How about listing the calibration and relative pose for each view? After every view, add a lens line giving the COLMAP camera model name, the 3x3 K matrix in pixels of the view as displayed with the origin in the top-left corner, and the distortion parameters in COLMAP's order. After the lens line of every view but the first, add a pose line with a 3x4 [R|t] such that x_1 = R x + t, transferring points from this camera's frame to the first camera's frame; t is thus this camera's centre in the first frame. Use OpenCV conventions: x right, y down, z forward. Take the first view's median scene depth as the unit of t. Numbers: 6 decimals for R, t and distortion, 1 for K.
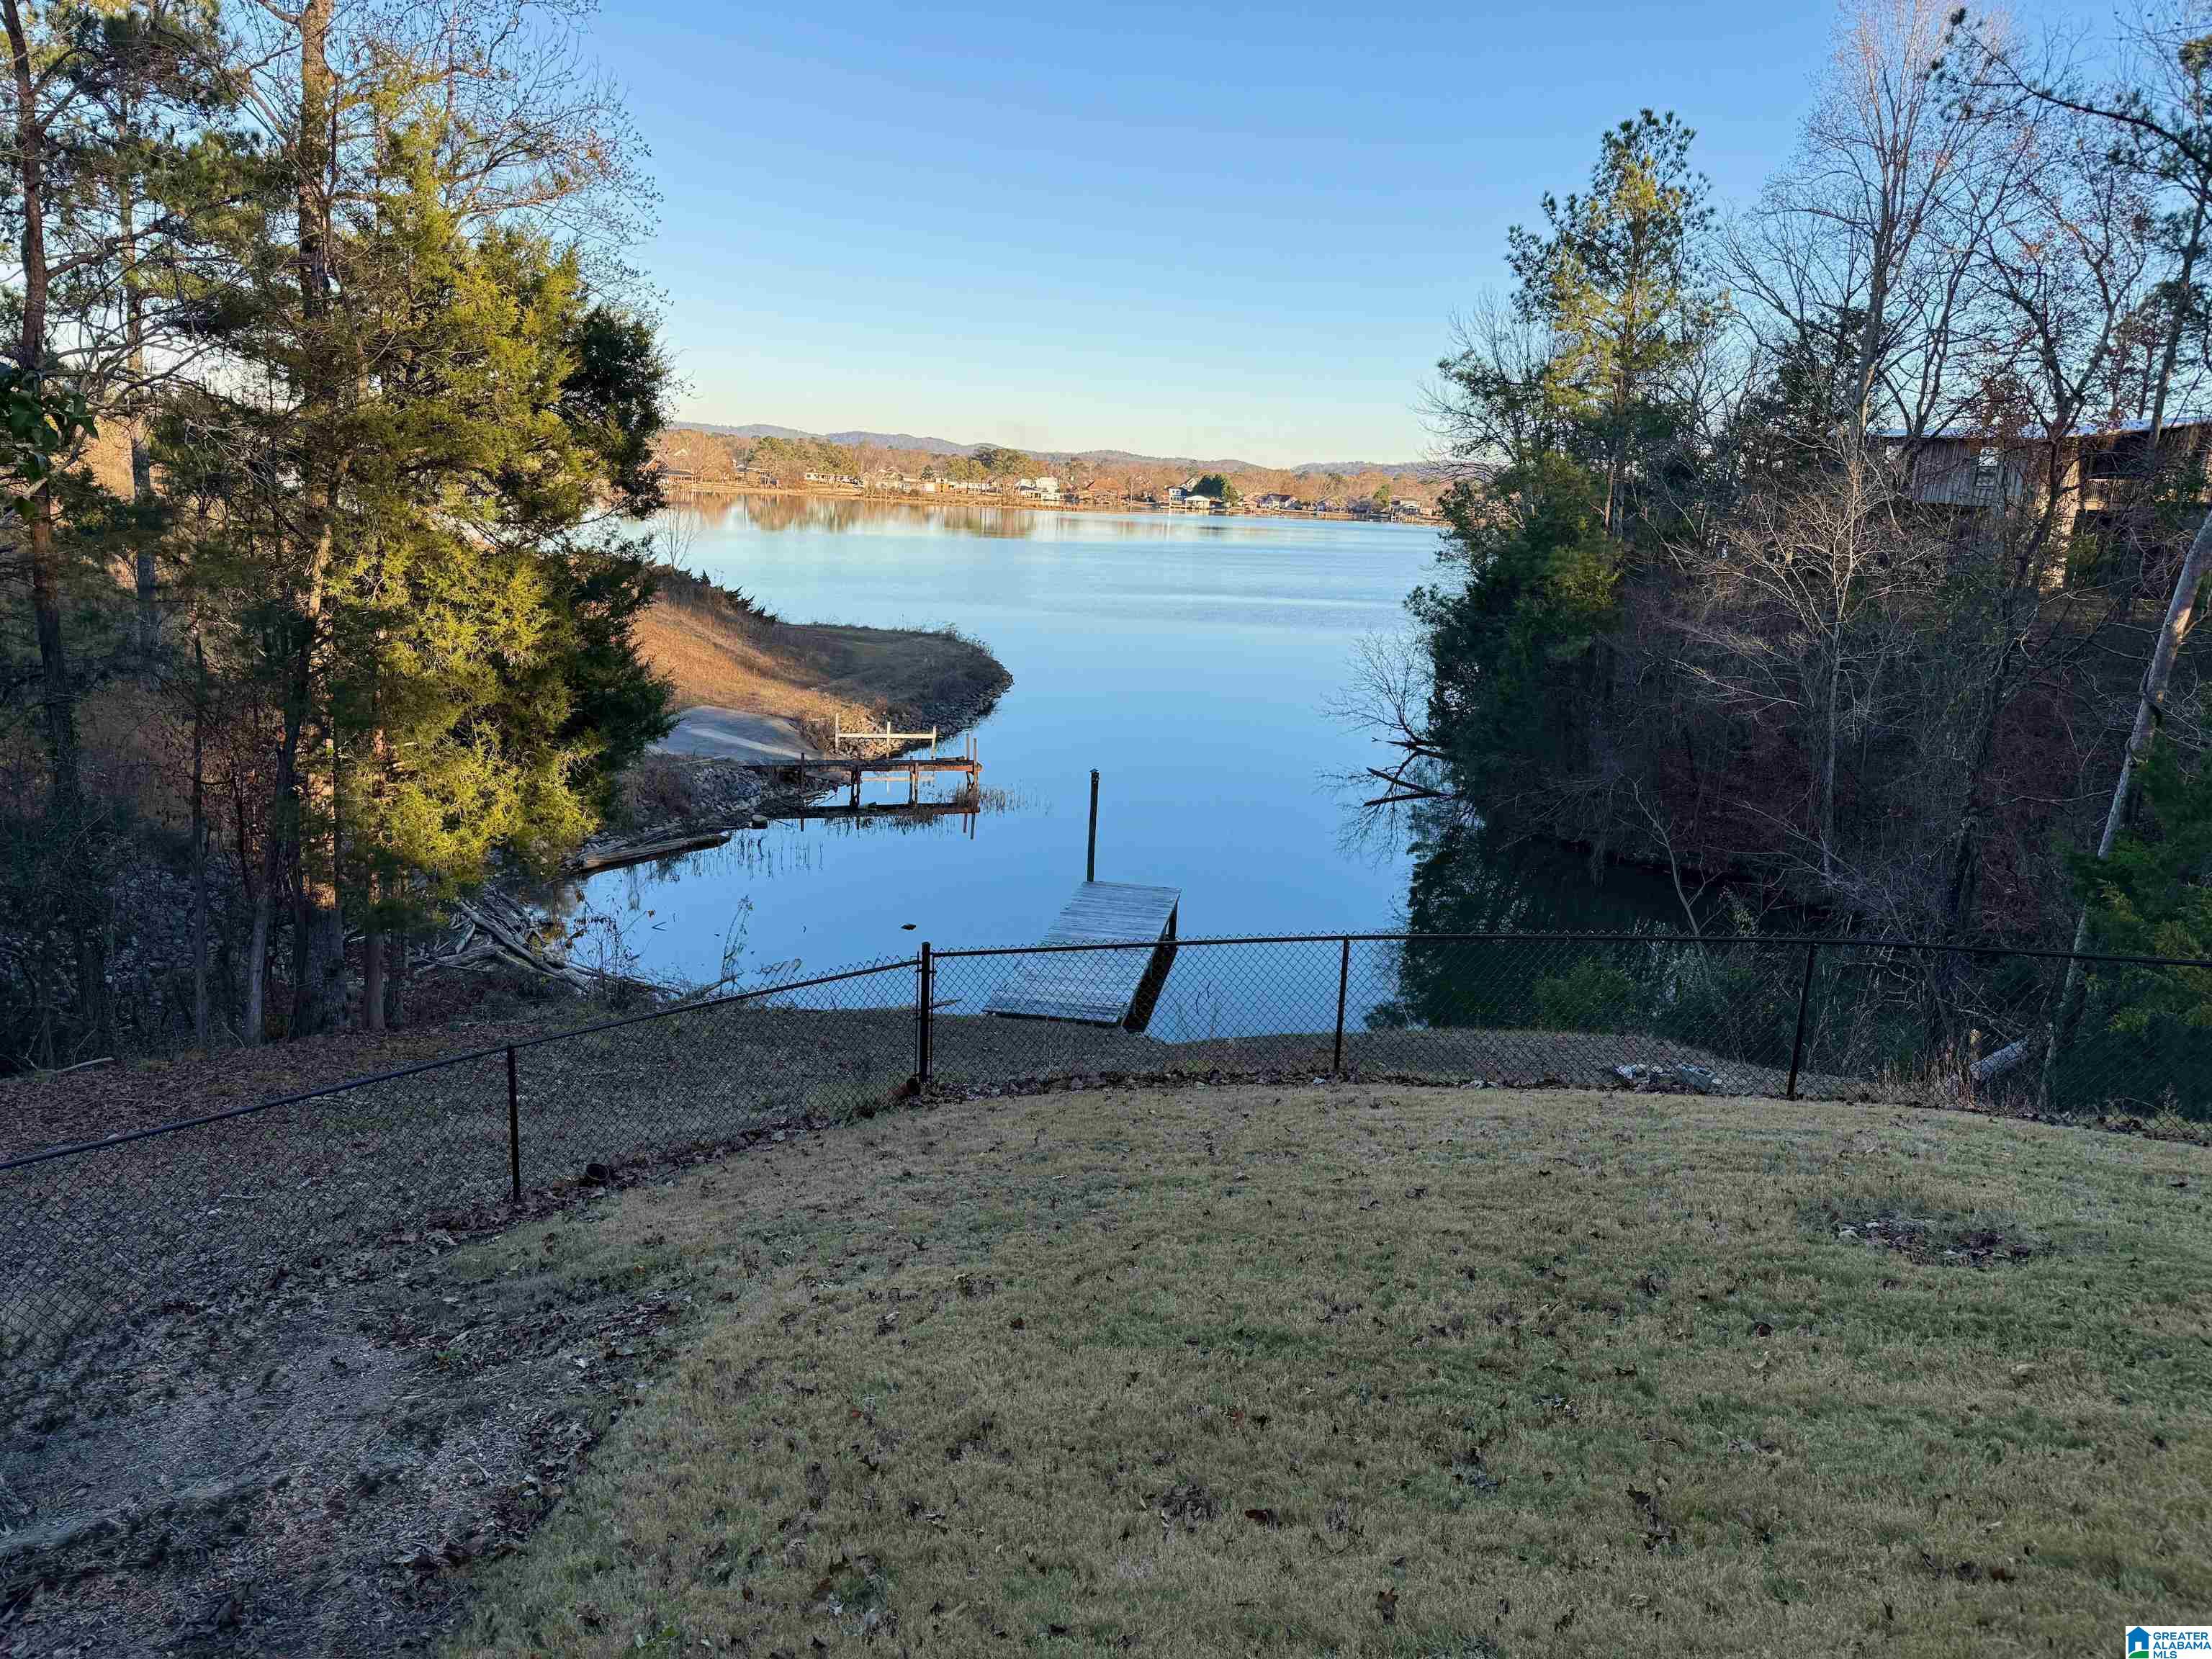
lens RADIAL K [[1527.6, 0, 1111.4], [0, 1527.6, 823.6], [0, 0, 1]] dist [0.170244, -0.317180]
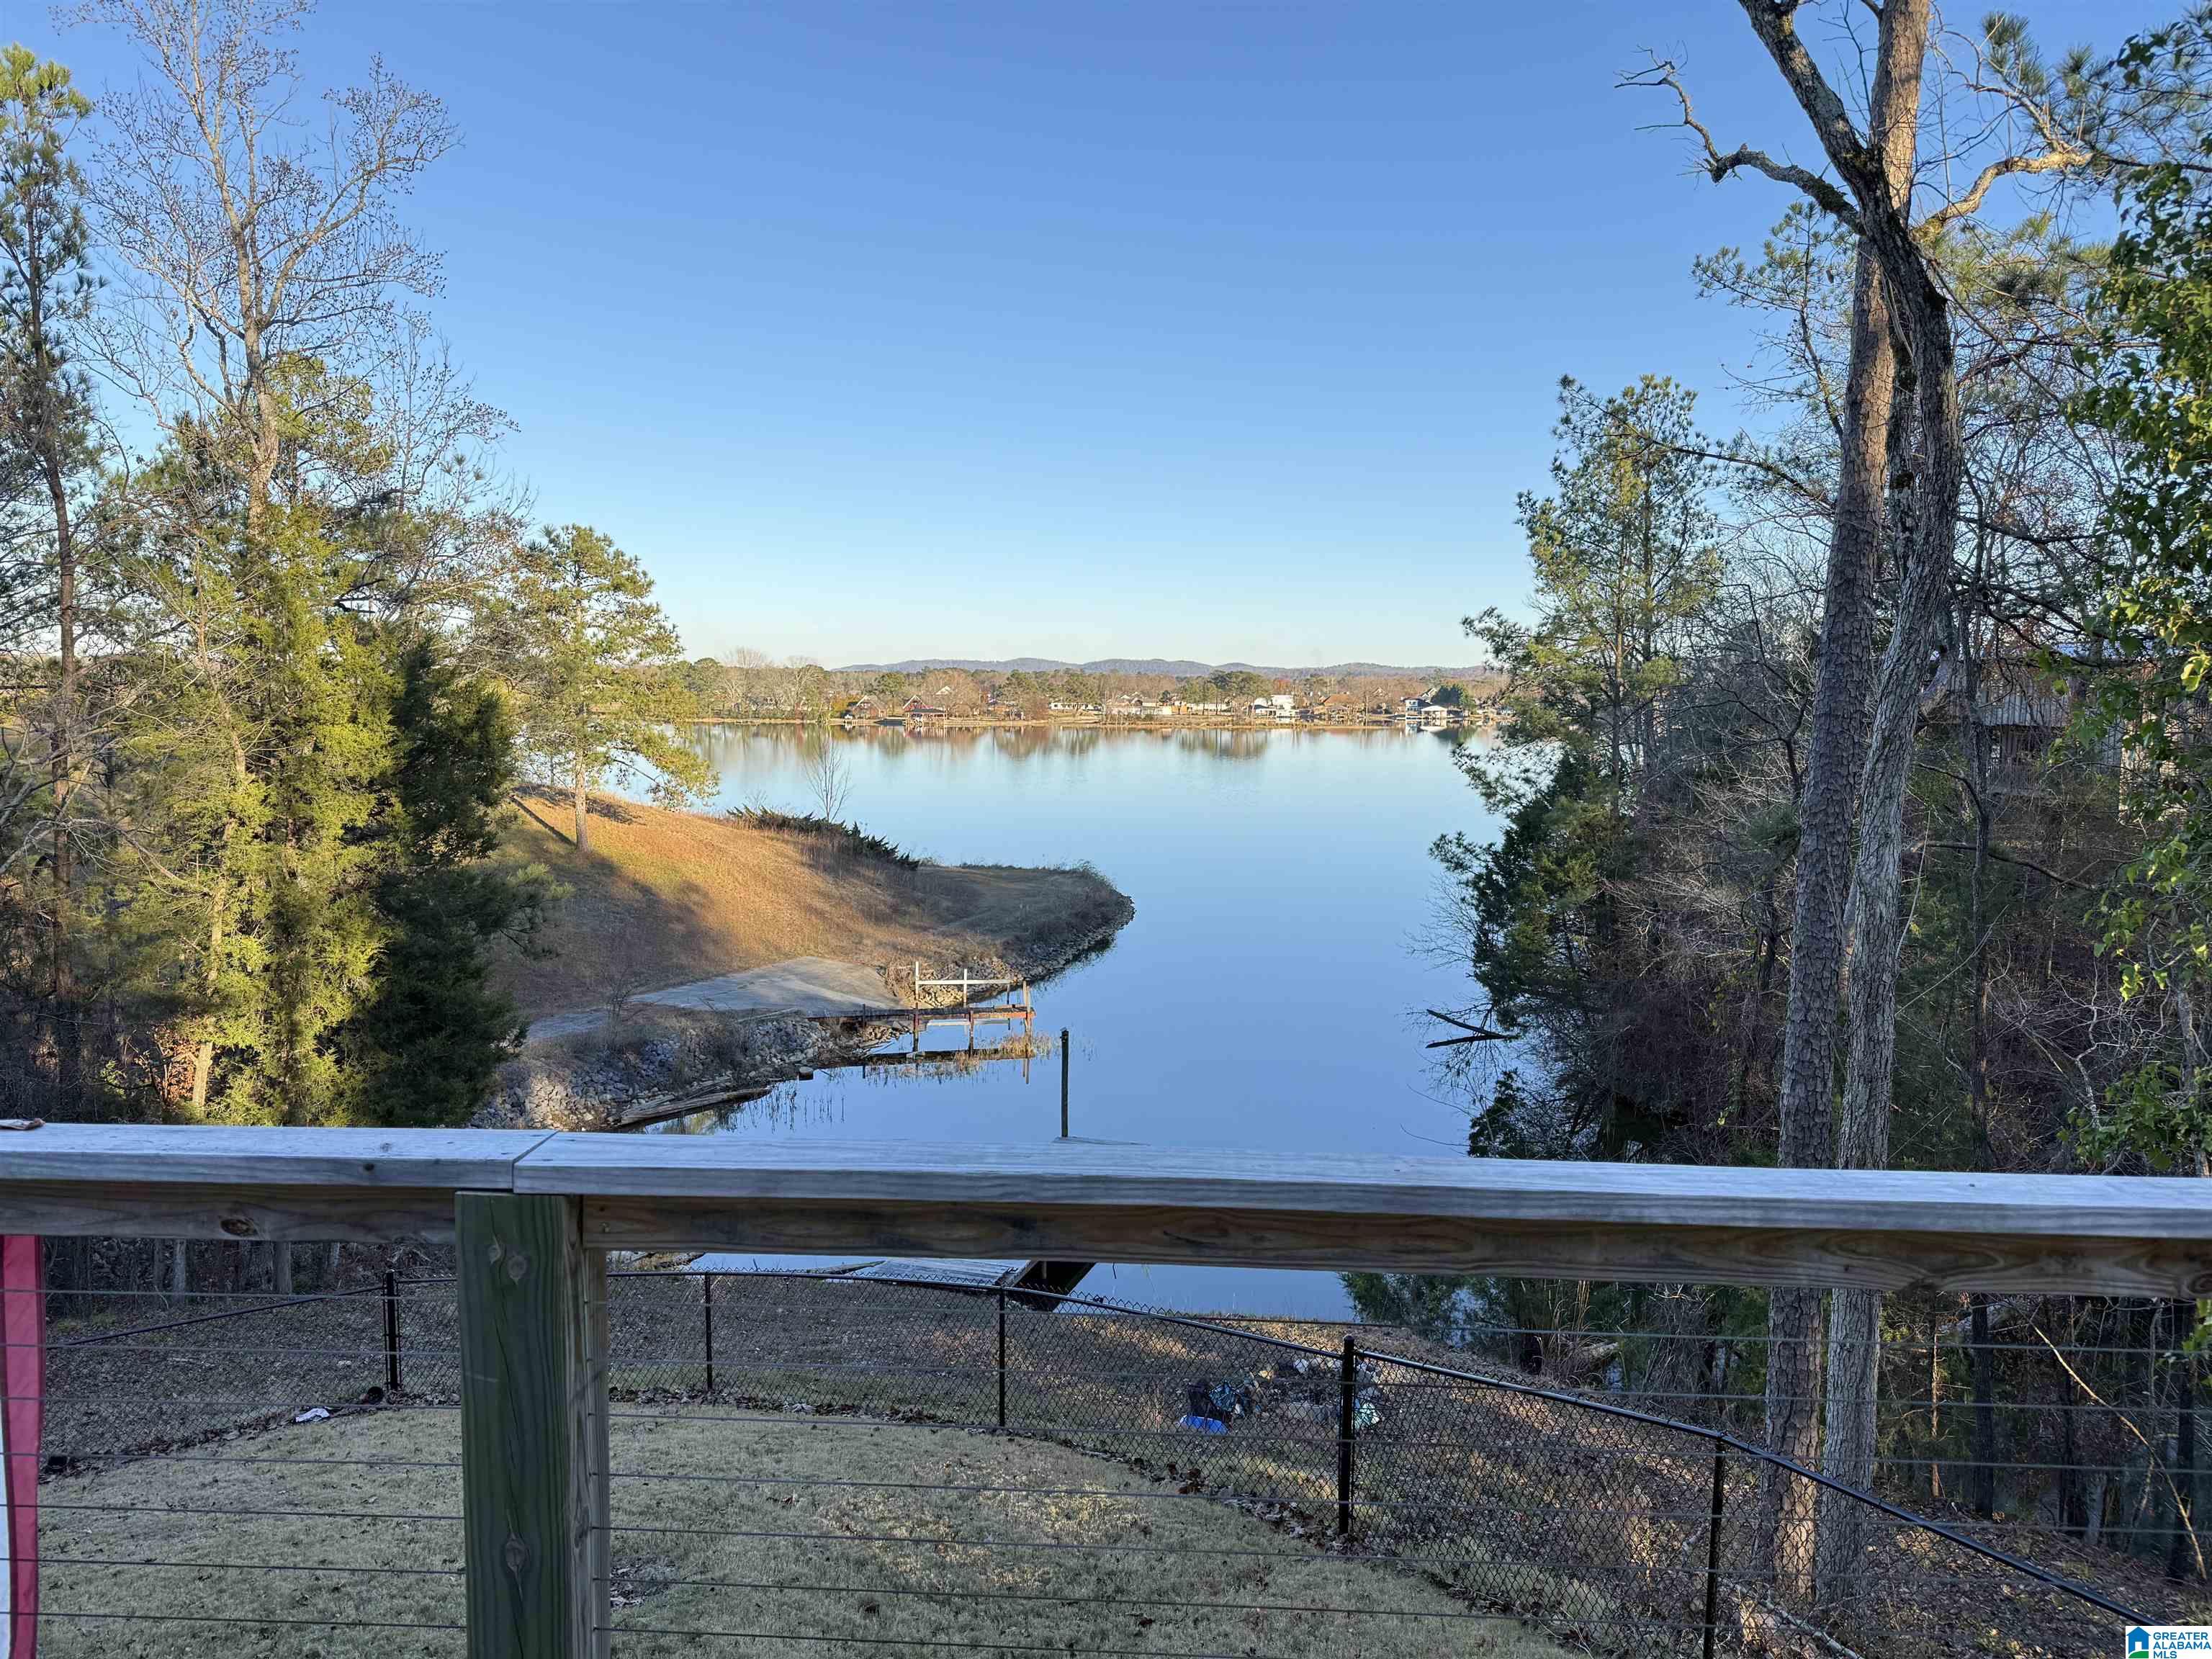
lens RADIAL K [[1538.2, 0, 1121.7], [0, 1538.2, 824.7], [0, 0, 1]] dist [0.131317, -0.202755]
pose [[0.985077, -0.030527, -0.169384, 0.154857], [0.007660, 0.990946, -0.134045, -0.023354], [0.171942, 0.130747, 0.976392, -0.033454]]
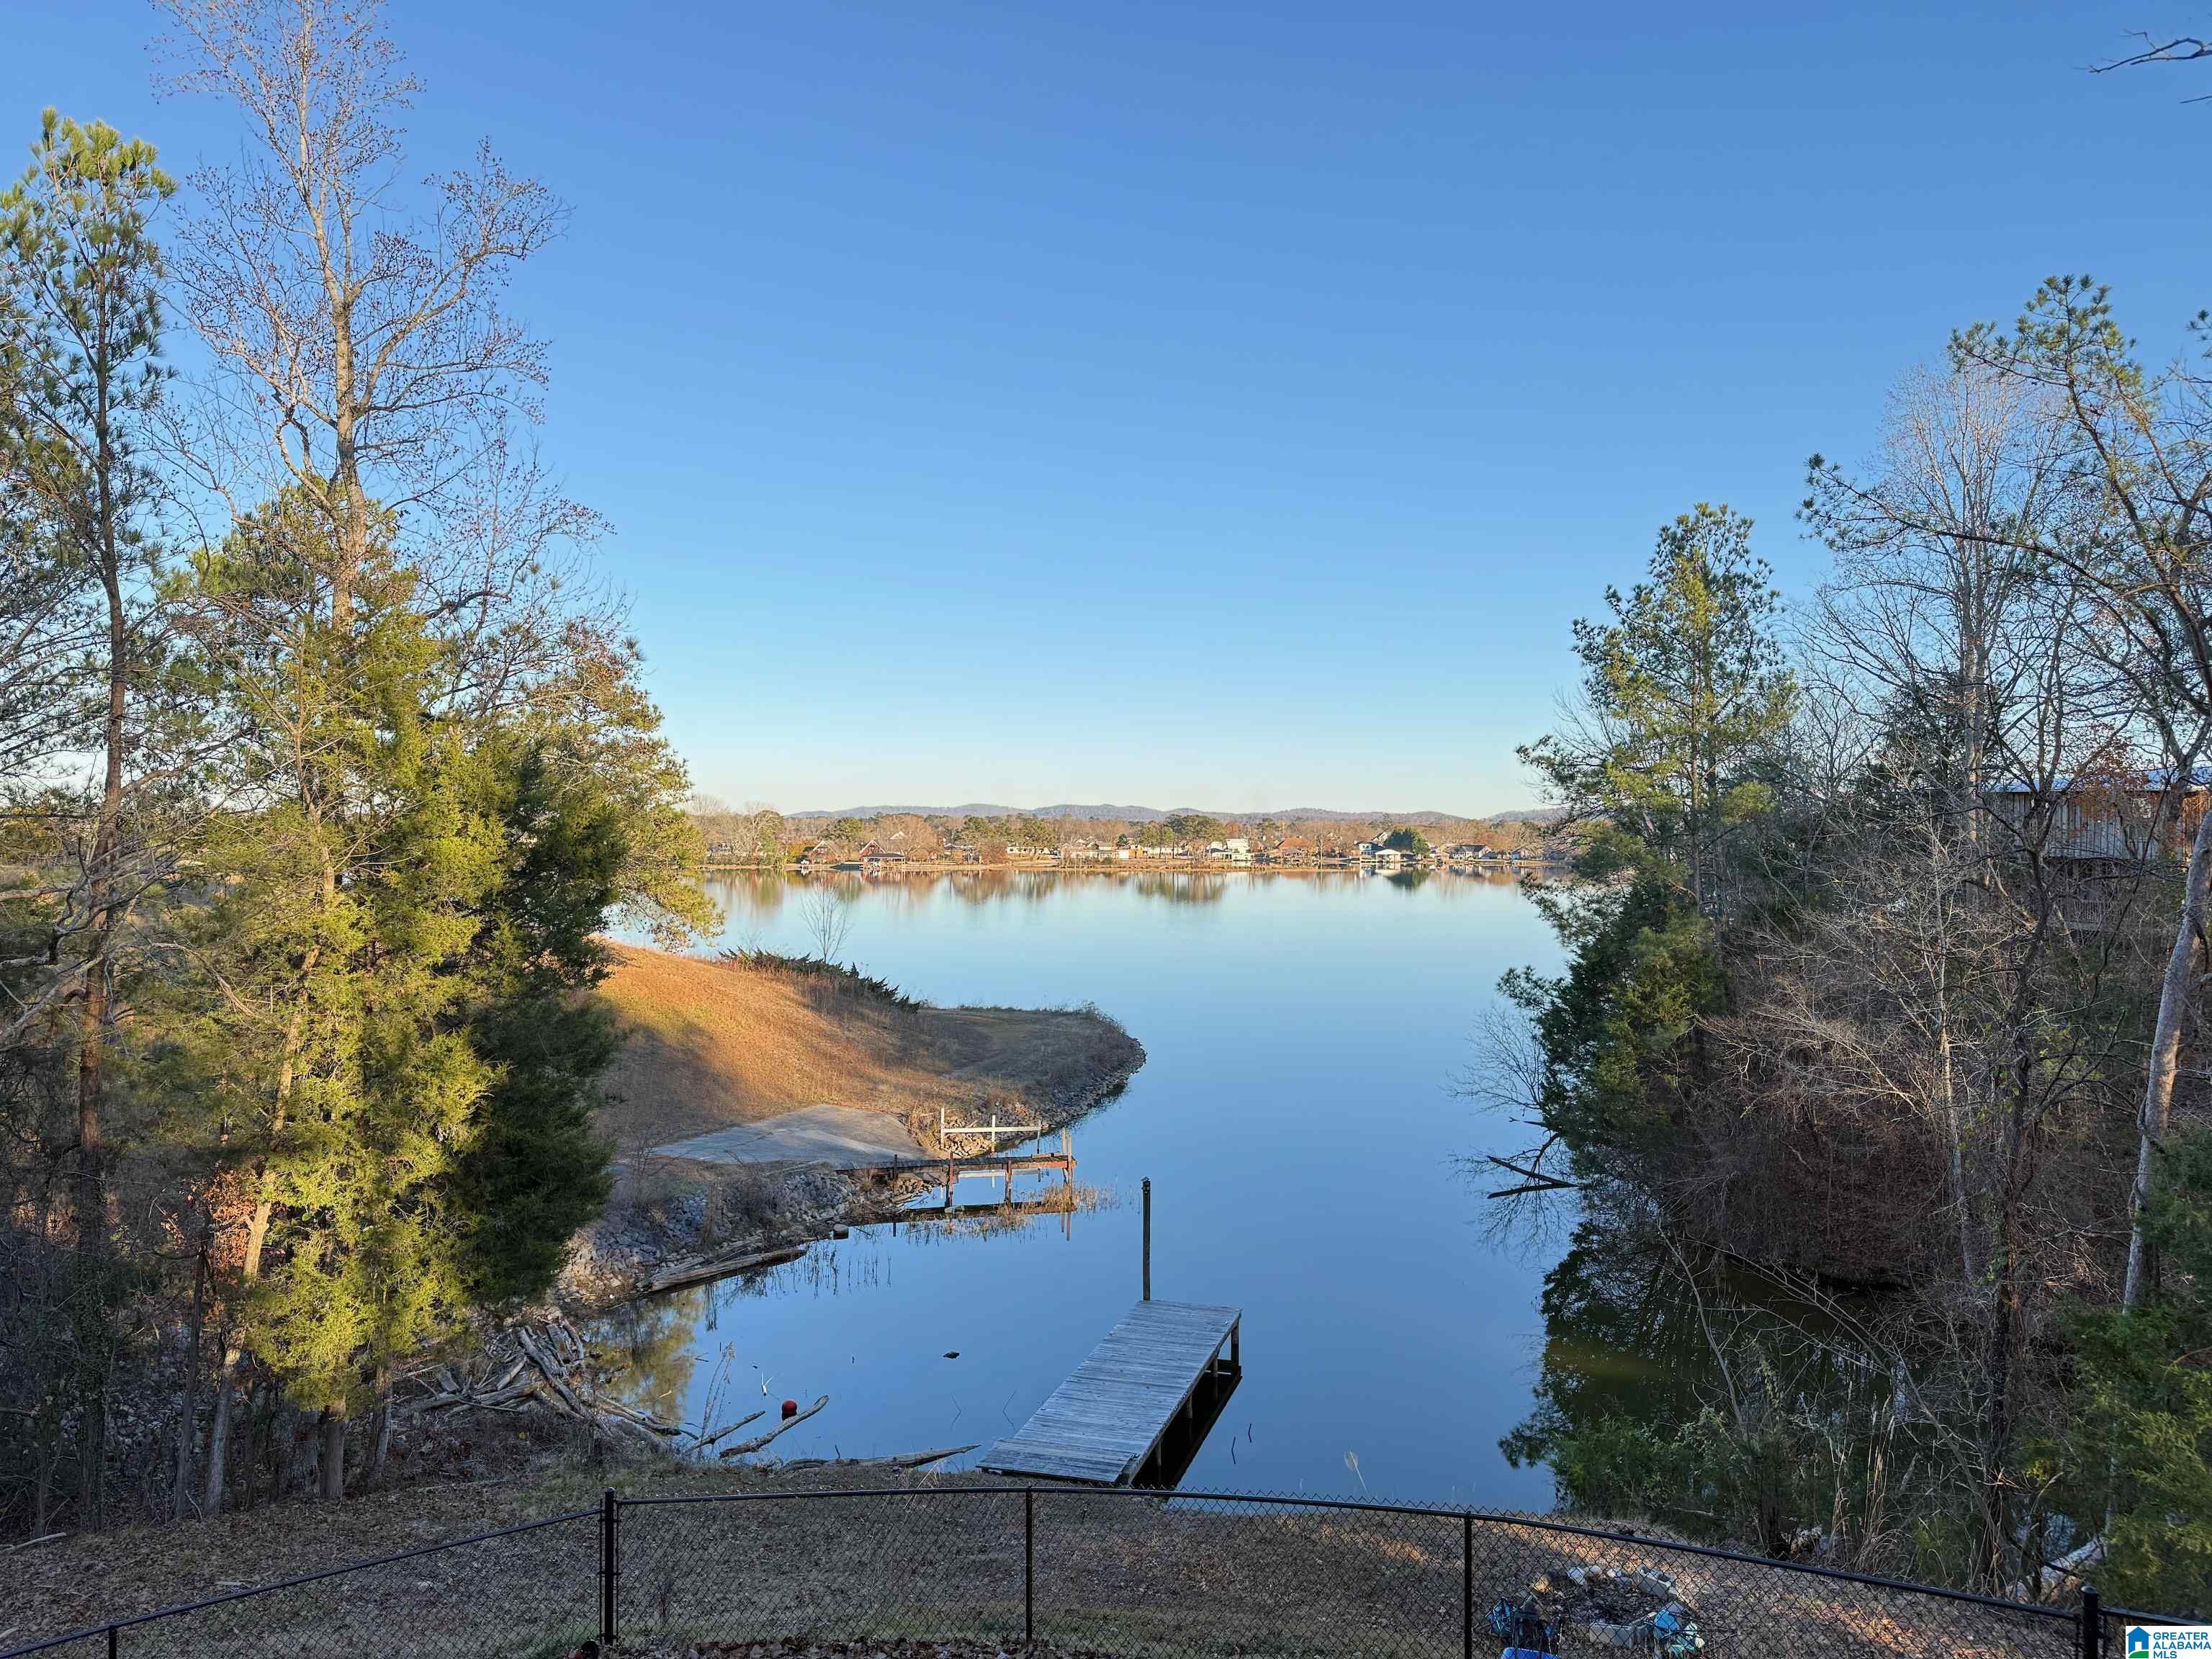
lens RADIAL K [[1527.6, 0, 1111.4], [0, 1527.6, 823.6], [0, 0, 1]] dist [0.170244, -0.317180]
pose [[0.989773, -0.048908, -0.134007, 0.080065], [0.017263, 0.973553, -0.227807, -0.023581], [0.141604, 0.223164, 0.964441, 0.002079]]
